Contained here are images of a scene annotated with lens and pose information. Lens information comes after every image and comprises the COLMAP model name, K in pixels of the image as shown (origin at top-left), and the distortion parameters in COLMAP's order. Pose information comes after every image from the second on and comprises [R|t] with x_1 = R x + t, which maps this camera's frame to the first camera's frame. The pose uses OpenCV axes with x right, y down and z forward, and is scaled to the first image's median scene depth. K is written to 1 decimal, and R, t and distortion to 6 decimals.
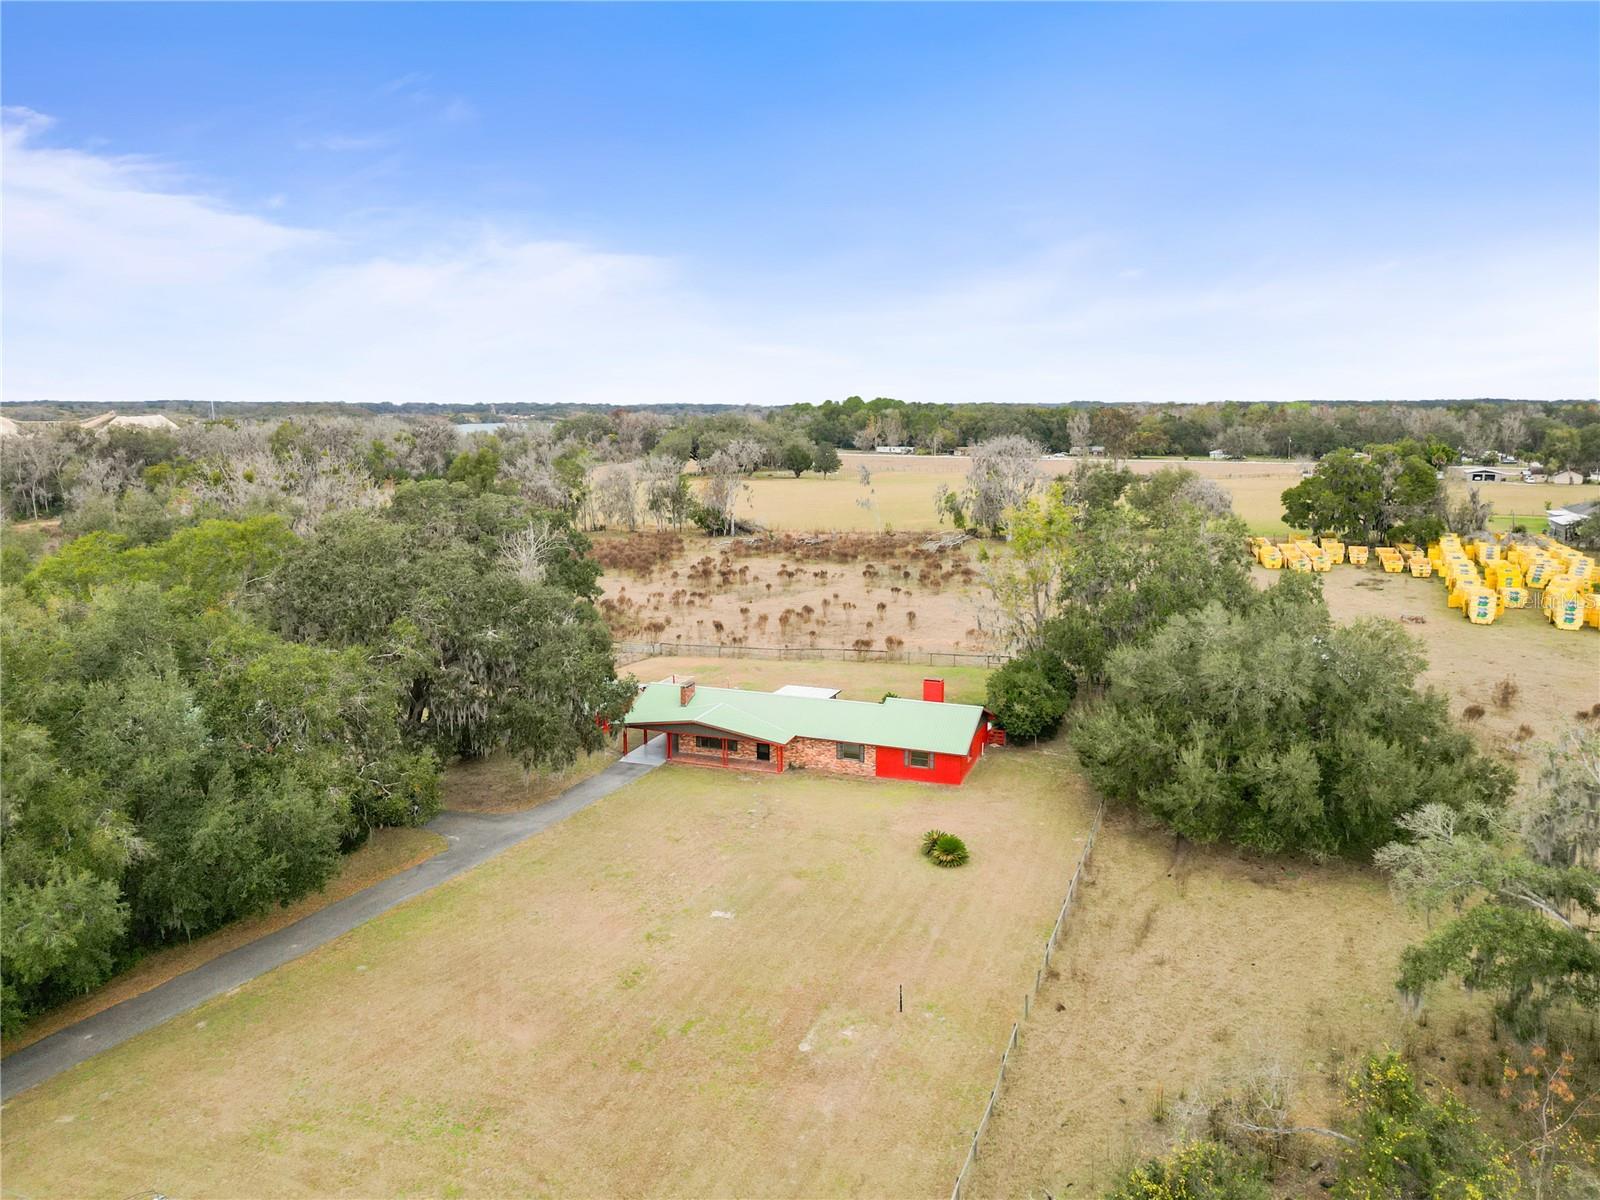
lens RADIAL K [[1115.1, 0, 800.0], [0, 1115.1, 600.0], [0, 0, 1]] dist [0.086979, -0.099466]
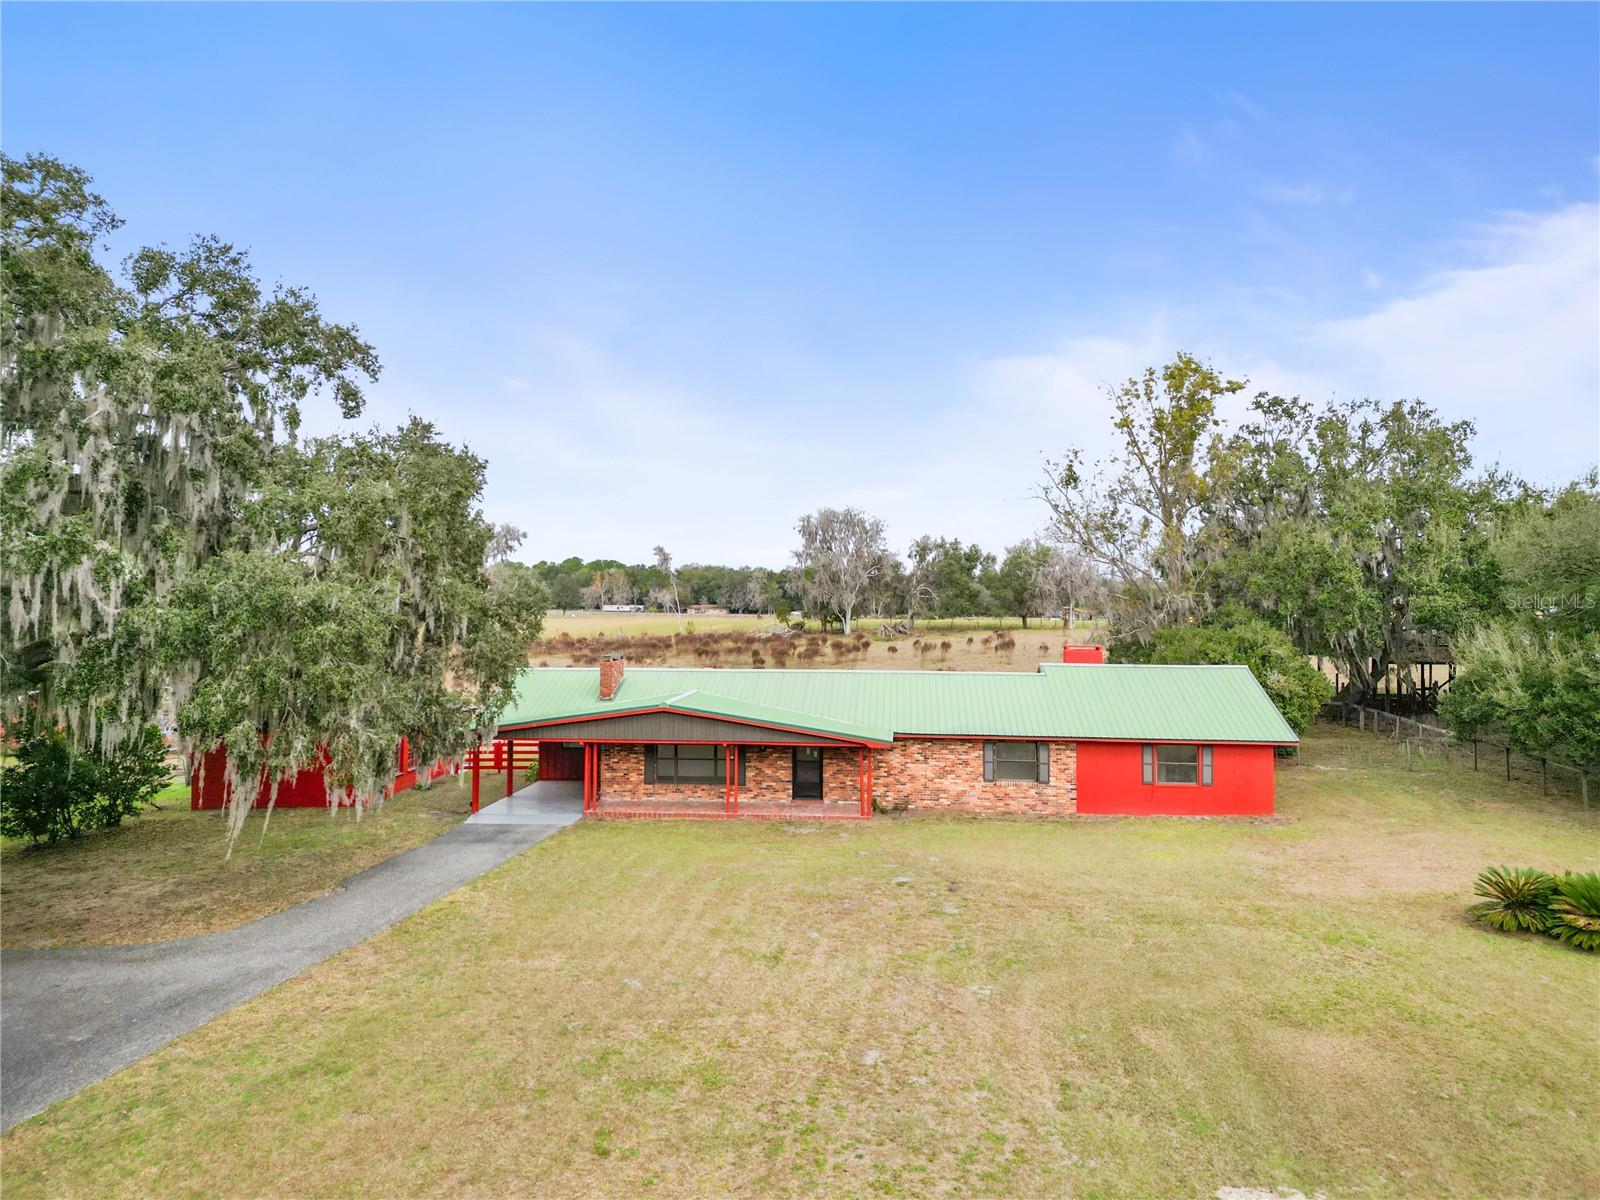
lens RADIAL K [[1115.1, 0, 800.0], [0, 1115.1, 600.0], [0, 0, 1]] dist [0.086979, -0.099466]
pose [[0.962720, 0.007956, 0.270382, -0.161584], [0.039573, 0.984670, -0.169878, 0.143745], [-0.267589, 0.174245, 0.947647, 0.576379]]
